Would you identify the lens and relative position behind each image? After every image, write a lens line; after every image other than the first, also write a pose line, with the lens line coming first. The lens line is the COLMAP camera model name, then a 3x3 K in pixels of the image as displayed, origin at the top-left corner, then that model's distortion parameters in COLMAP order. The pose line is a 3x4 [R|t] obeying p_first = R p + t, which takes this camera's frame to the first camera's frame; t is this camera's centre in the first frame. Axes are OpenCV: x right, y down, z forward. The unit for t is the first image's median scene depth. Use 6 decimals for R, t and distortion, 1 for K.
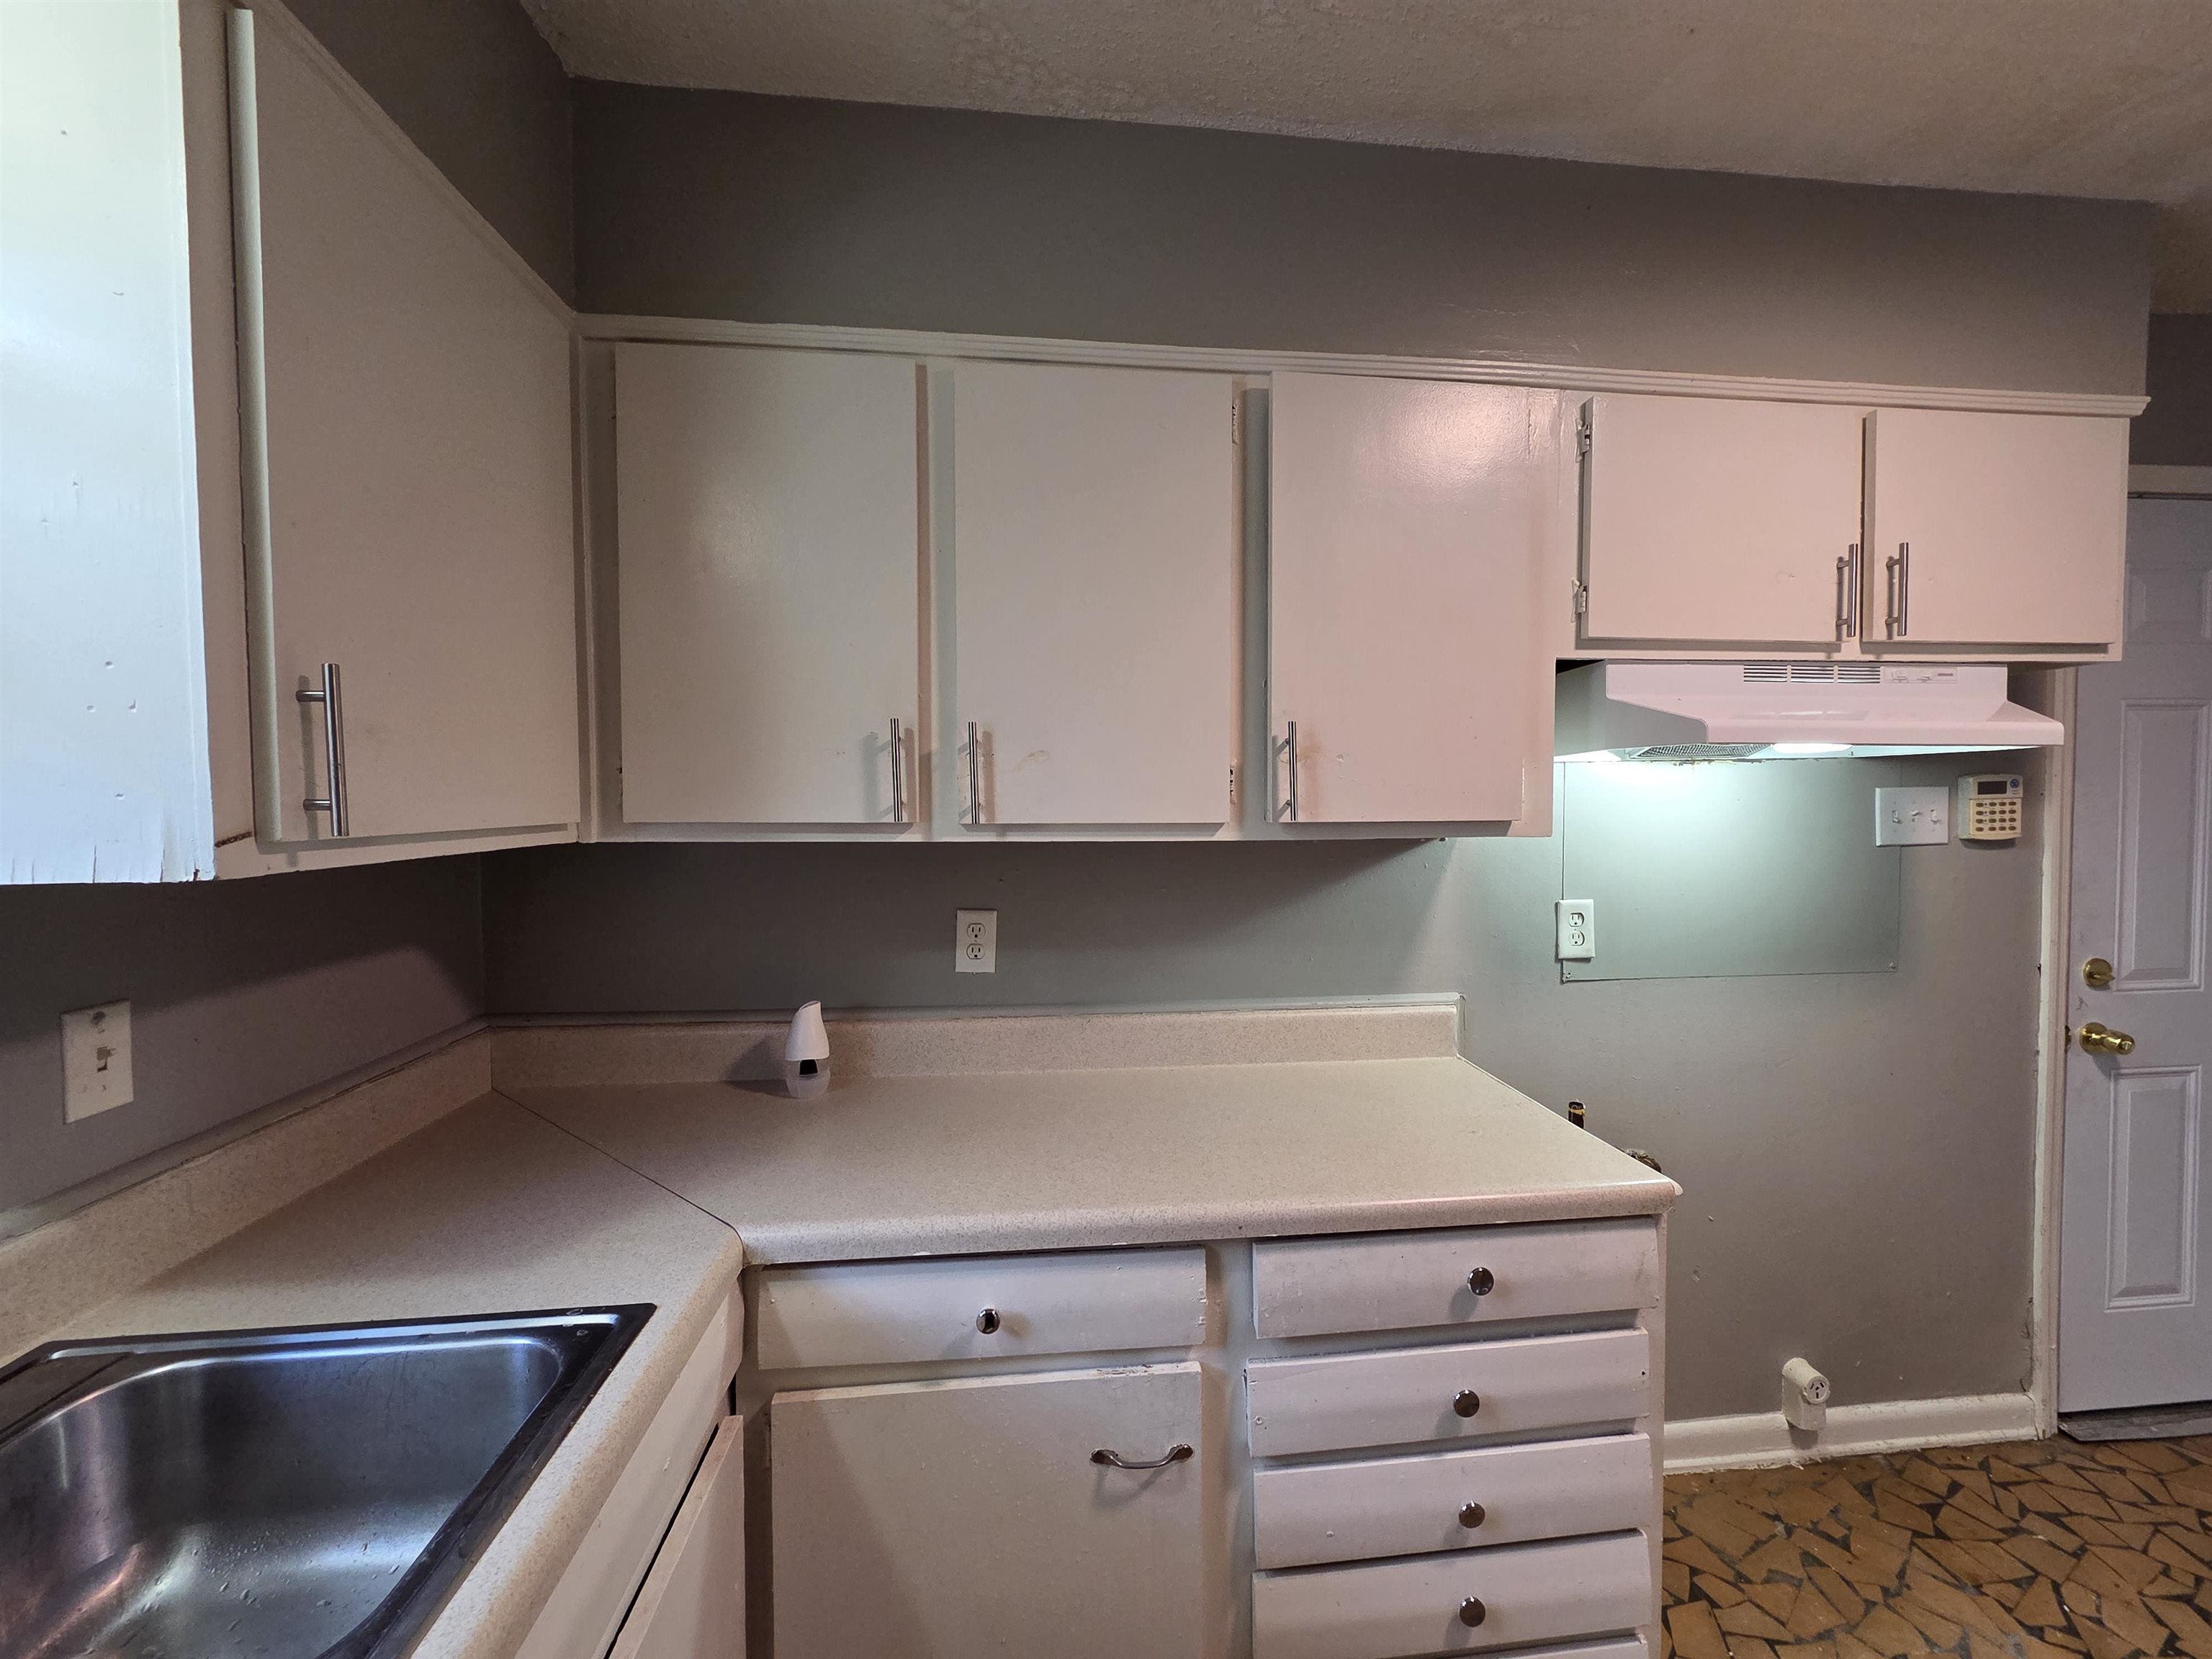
lens RADIAL K [[913.5, 0, 1118.5], [0, 913.5, 823.8], [0, 0, 1]] dist [0.002450, -0.000962]
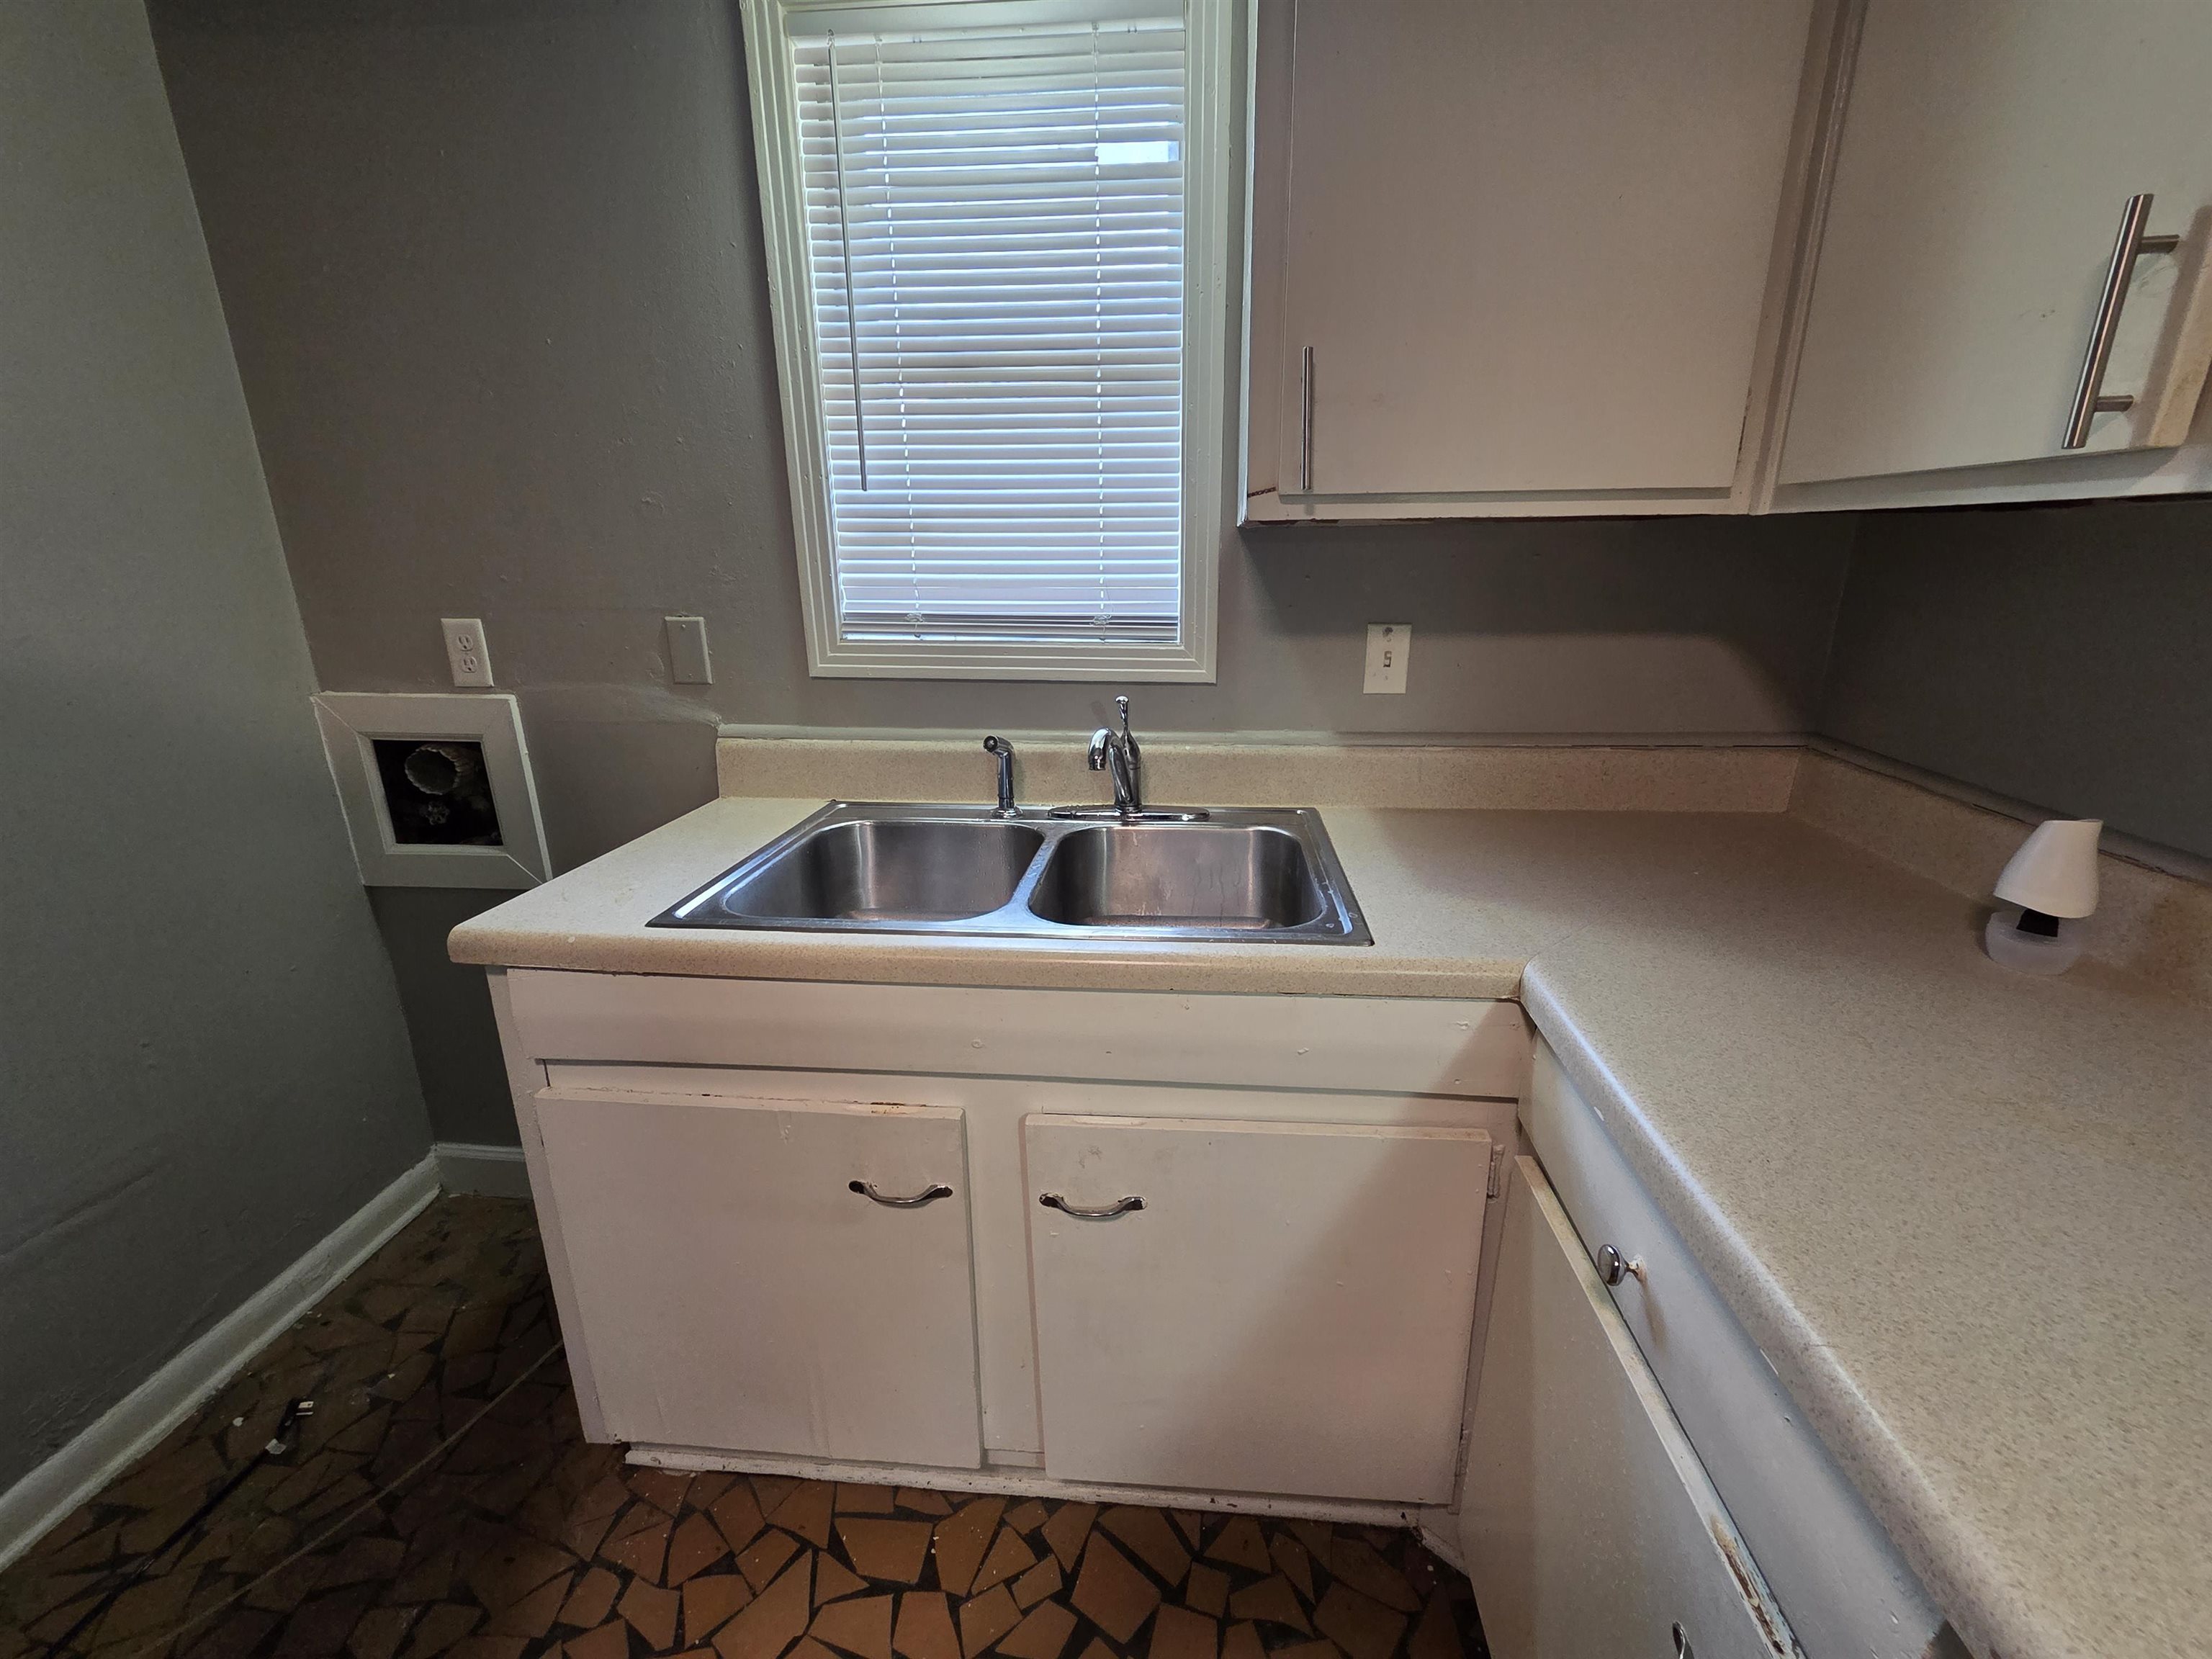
lens RADIAL K [[912.3, 0, 1125.3], [0, 912.3, 827.0], [0, 0, 1]] dist [0.001424, -0.000552]
pose [[-0.189753, 0.288768, -0.938407, 0.286981], [-0.022609, 0.954233, 0.298209, 0.045137], [0.981572, 0.077802, -0.174540, 0.493455]]
